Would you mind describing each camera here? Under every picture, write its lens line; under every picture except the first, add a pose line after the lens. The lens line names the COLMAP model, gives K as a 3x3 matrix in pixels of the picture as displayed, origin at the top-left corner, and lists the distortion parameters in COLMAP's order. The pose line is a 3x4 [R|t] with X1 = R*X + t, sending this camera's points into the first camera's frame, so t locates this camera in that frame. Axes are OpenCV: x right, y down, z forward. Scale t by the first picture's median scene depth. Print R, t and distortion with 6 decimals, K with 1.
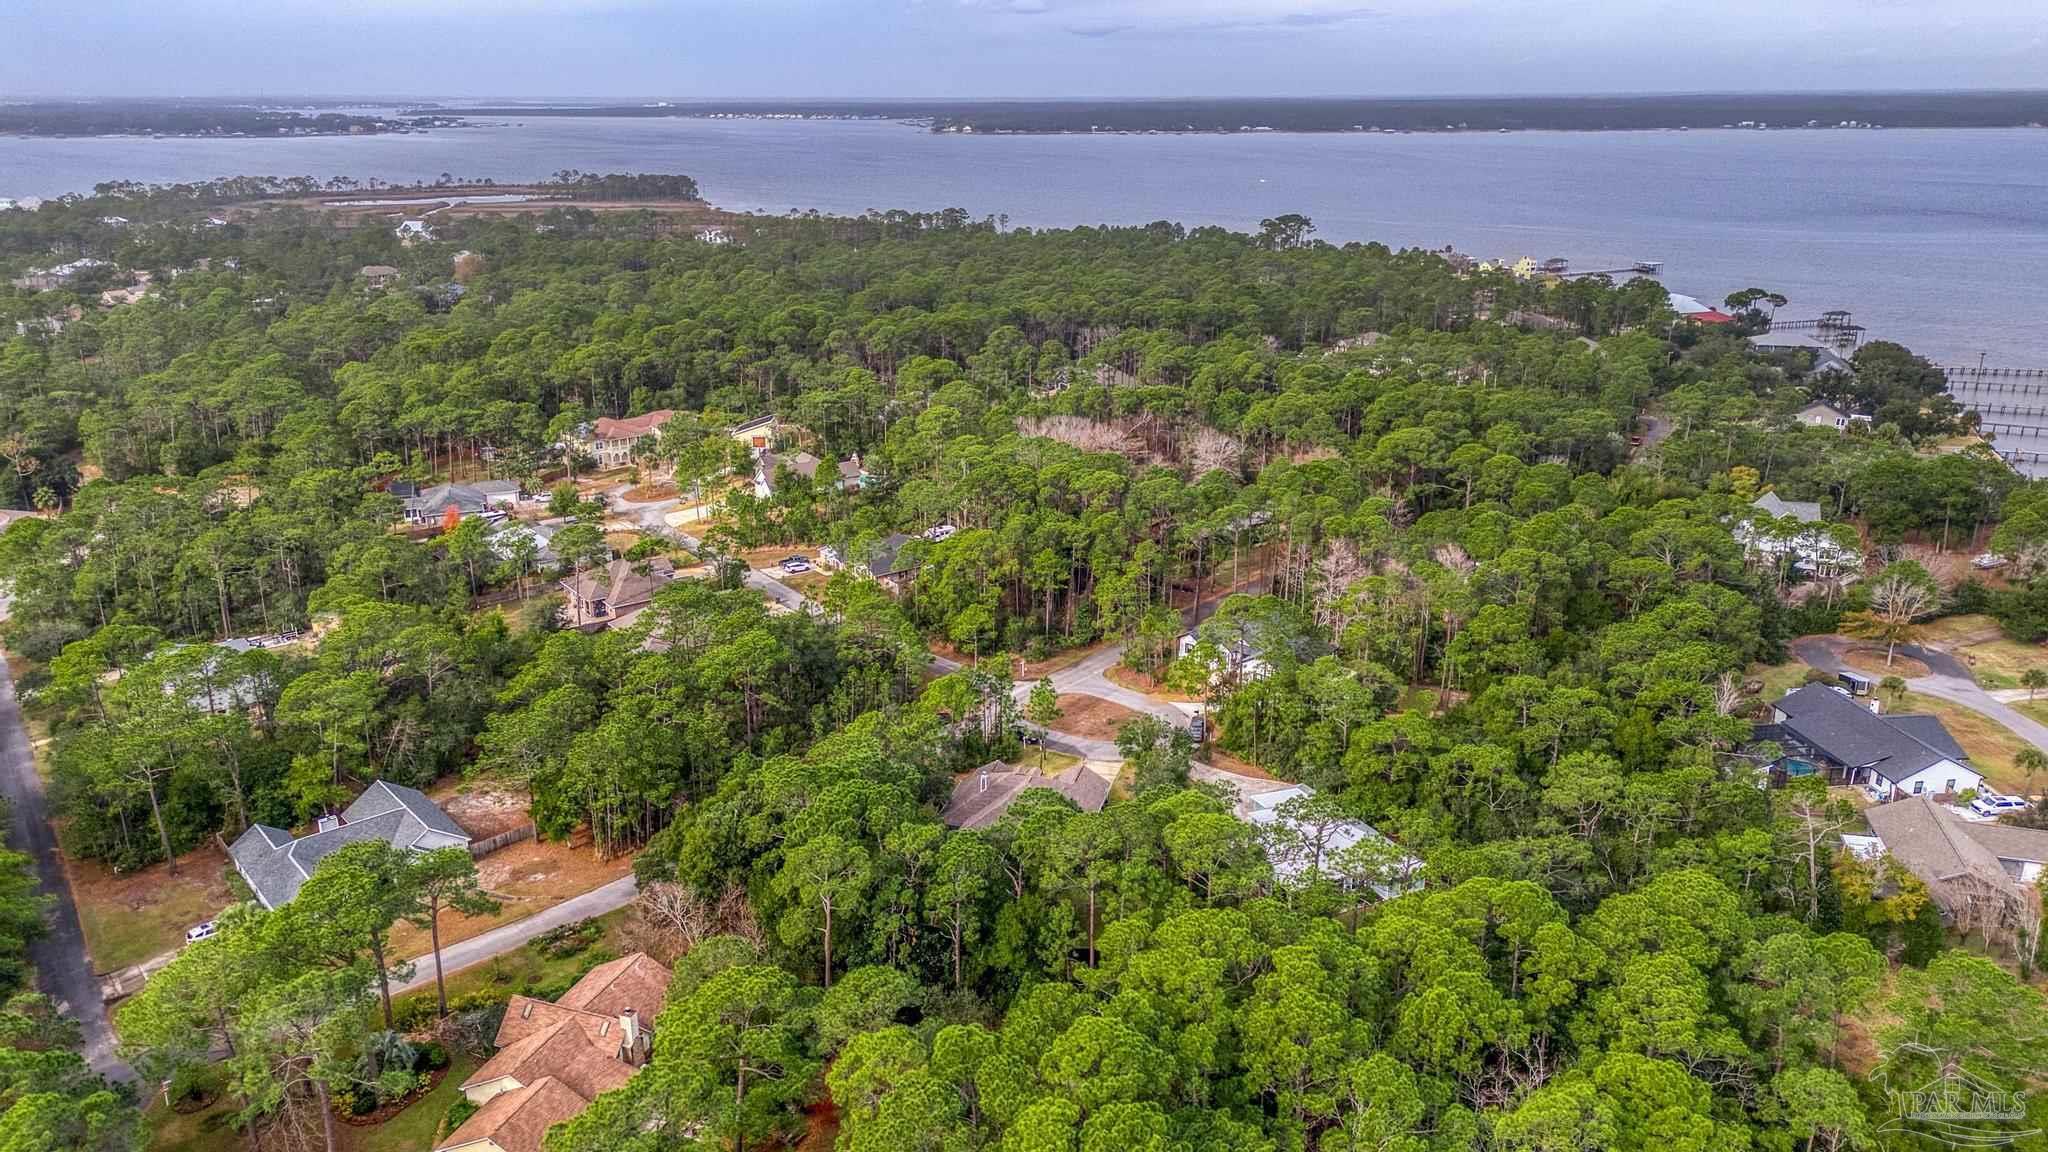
lens RADIAL K [[1422.0, 0, 1024.0], [0, 1422.0, 576.0], [0, 0, 1]] dist [0.008899, -0.001919]
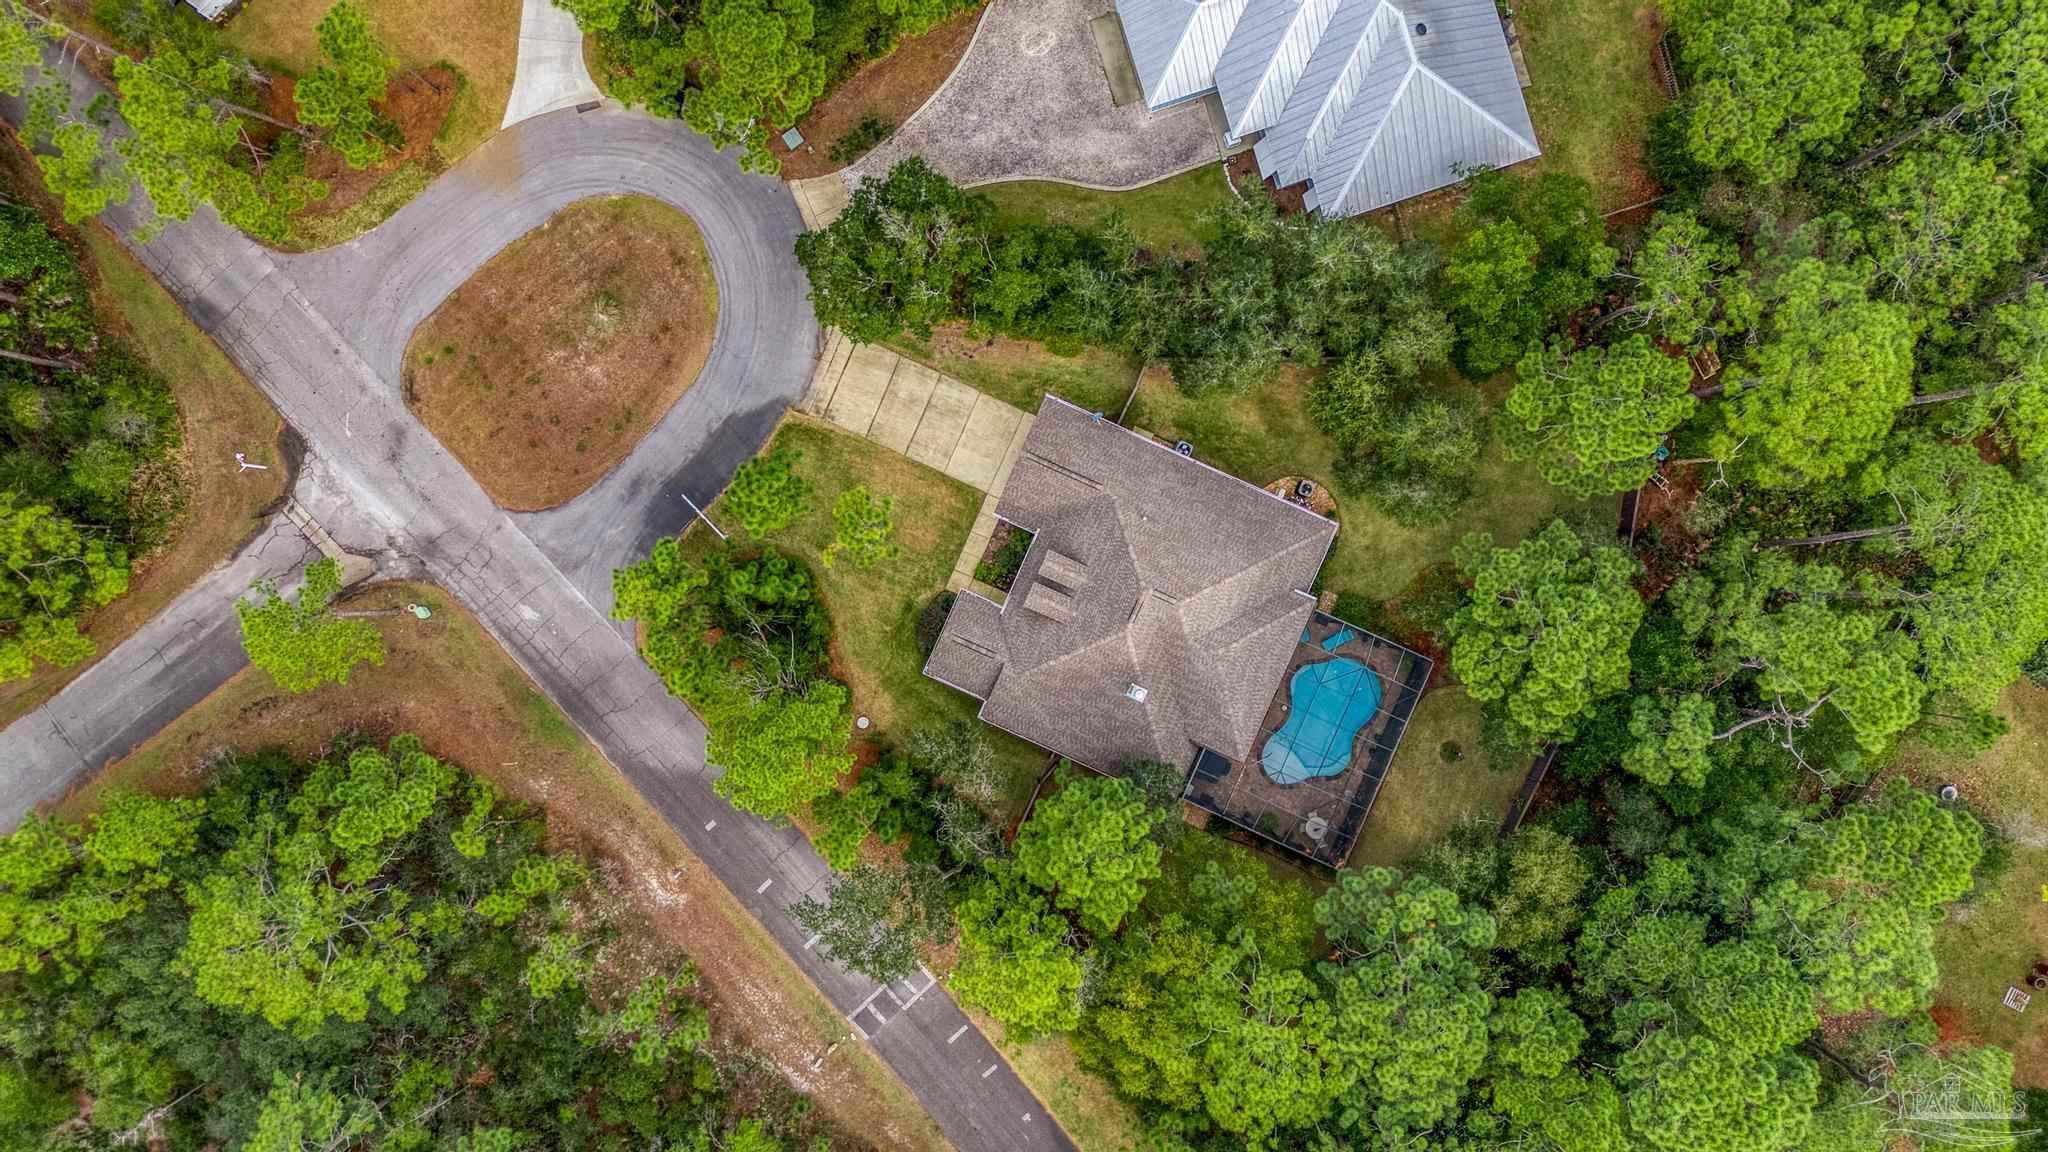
lens RADIAL K [[1422.0, 0, 1024.0], [0, 1422.0, 576.0], [0, 0, 1]] dist [0.008899, -0.001919]
pose [[0.153353, -0.988157, -0.005351, 0.003653], [0.282540, 0.038658, 0.958476, -0.228167], [-0.946918, -0.148497, 0.285122, 0.696627]]
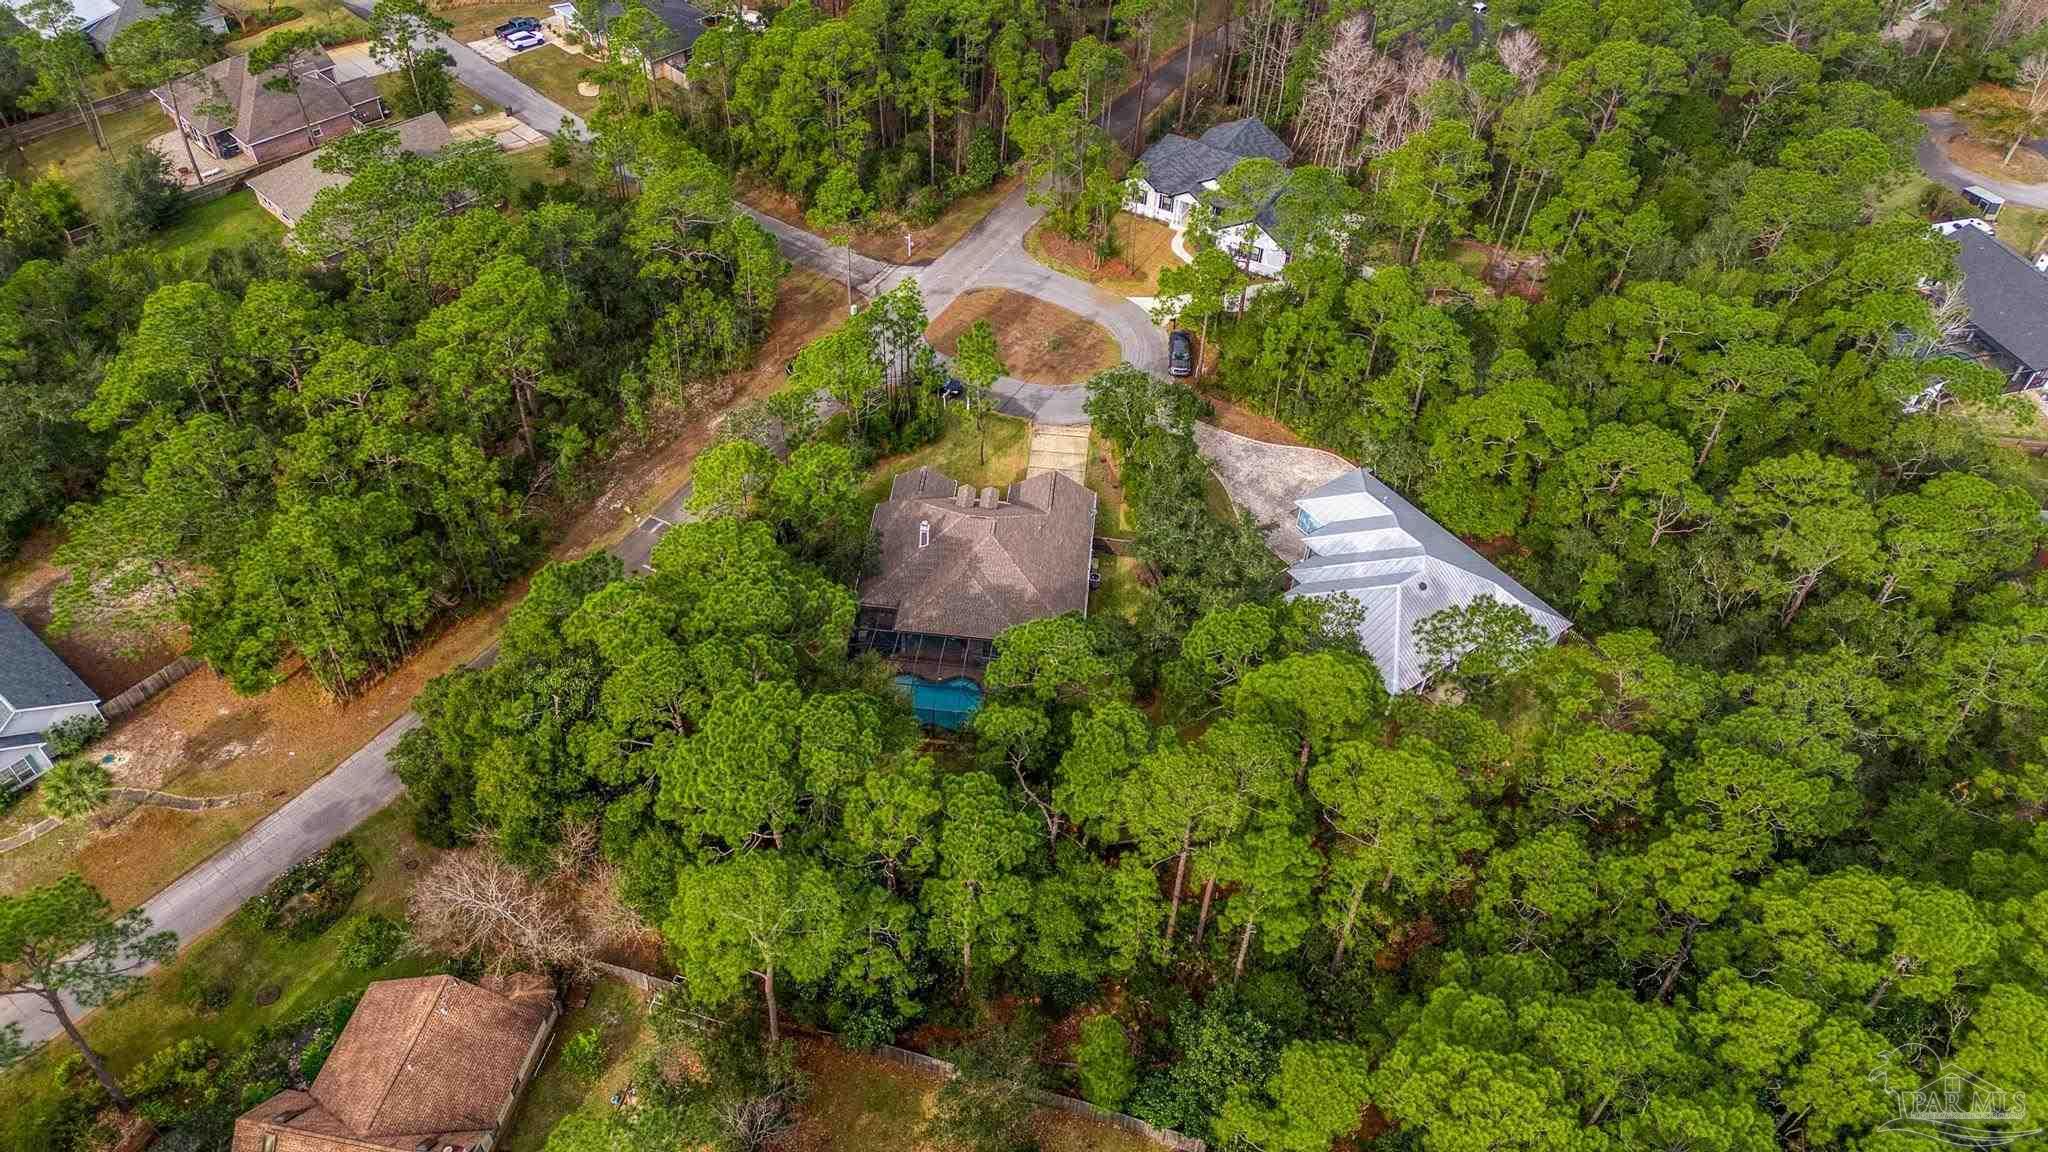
lens RADIAL K [[1422.0, 0, 1024.0], [0, 1422.0, 576.0], [0, 0, 1]] dist [0.008899, -0.001919]
pose [[0.984547, -0.091581, 0.149264, -0.062746], [0.013234, 0.888828, 0.458049, -0.105842], [-0.174619, -0.448995, 0.876305, 0.314272]]
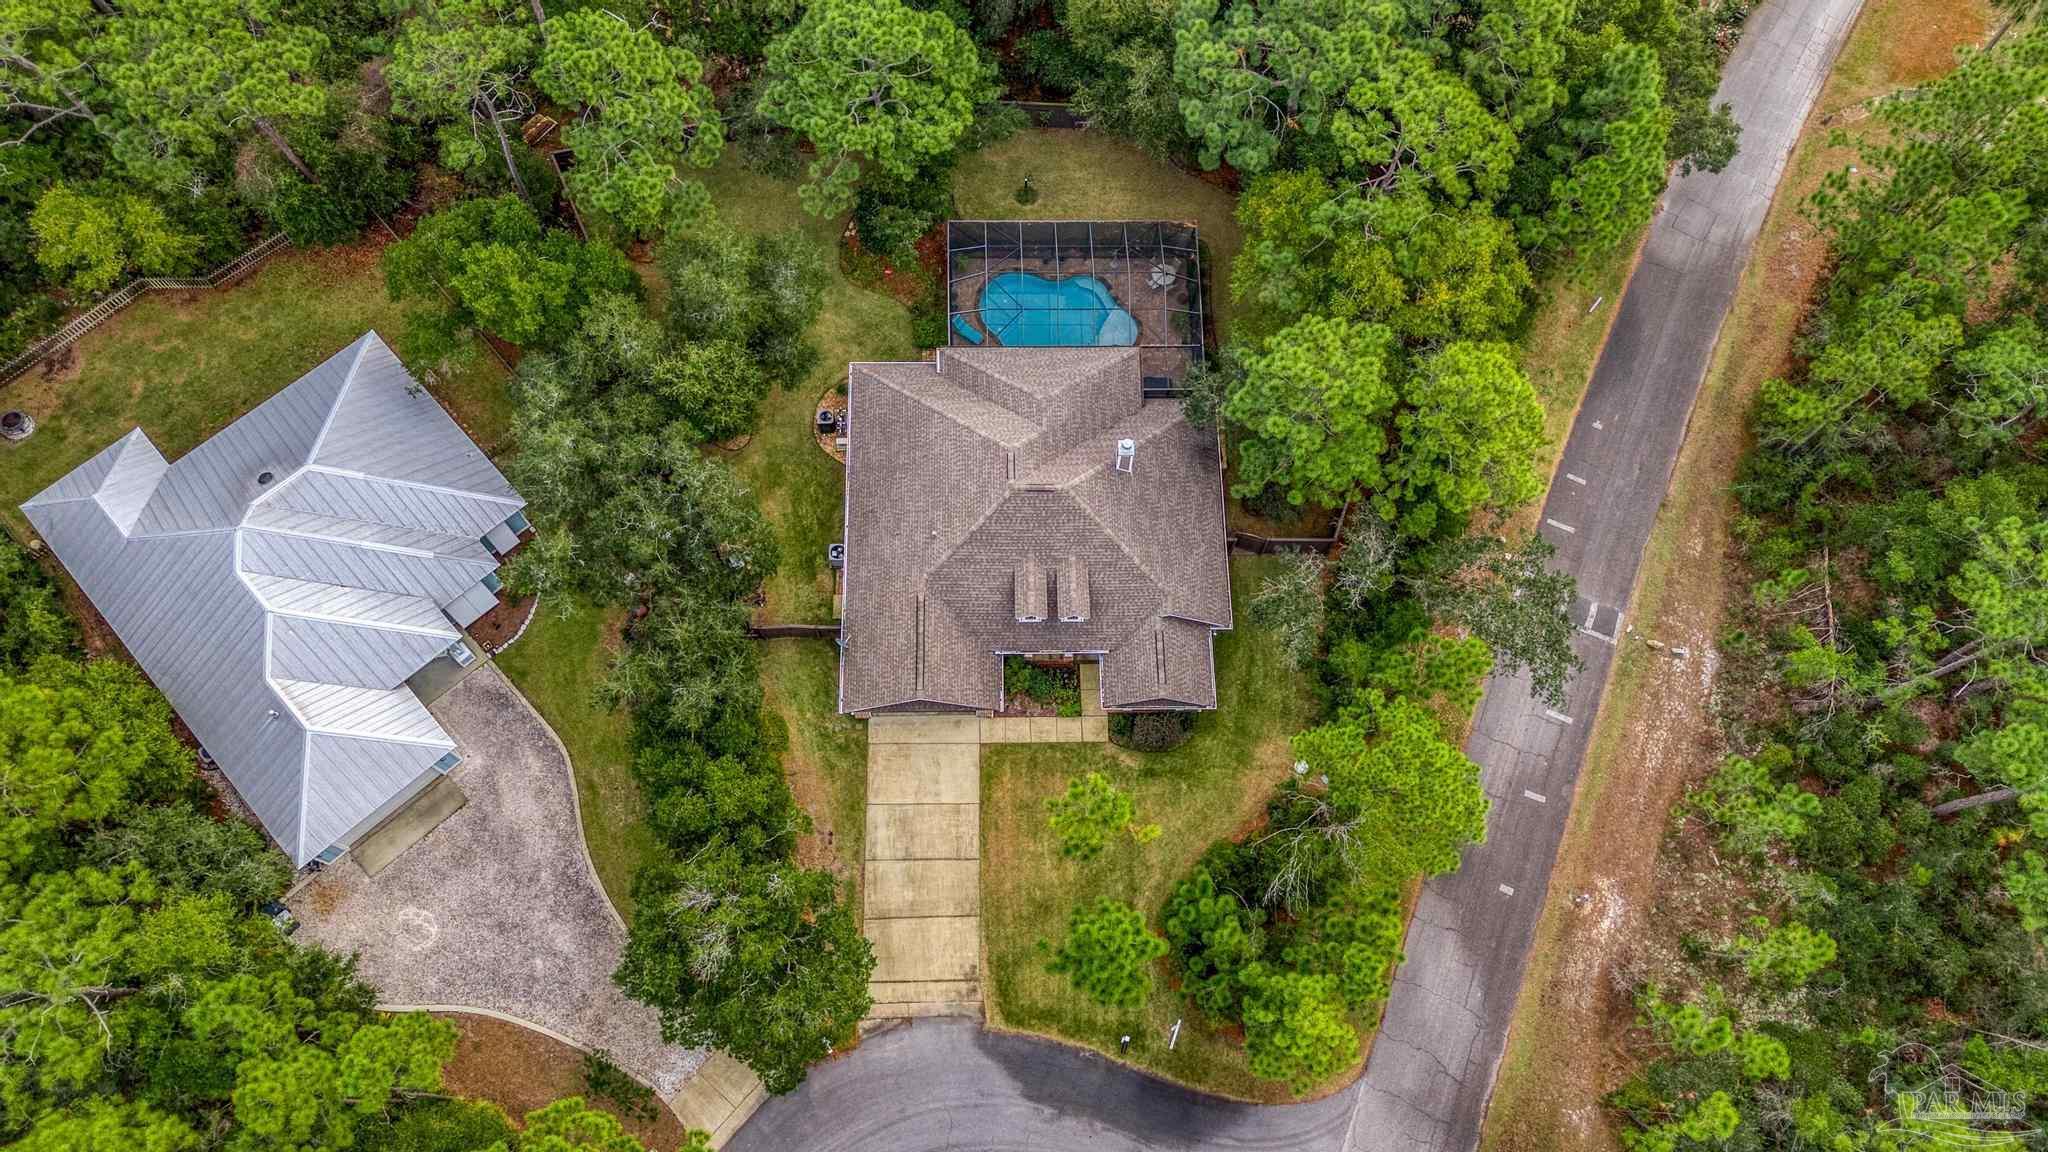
lens RADIAL K [[1422.0, 0, 1024.0], [0, 1422.0, 576.0], [0, 0, 1]] dist [0.008899, -0.001919]
pose [[-0.959712, 0.252835, -0.122586, 0.040280], [-0.109304, 0.065983, 0.991816, -0.177591], [0.258854, 0.965257, -0.035689, 0.793157]]
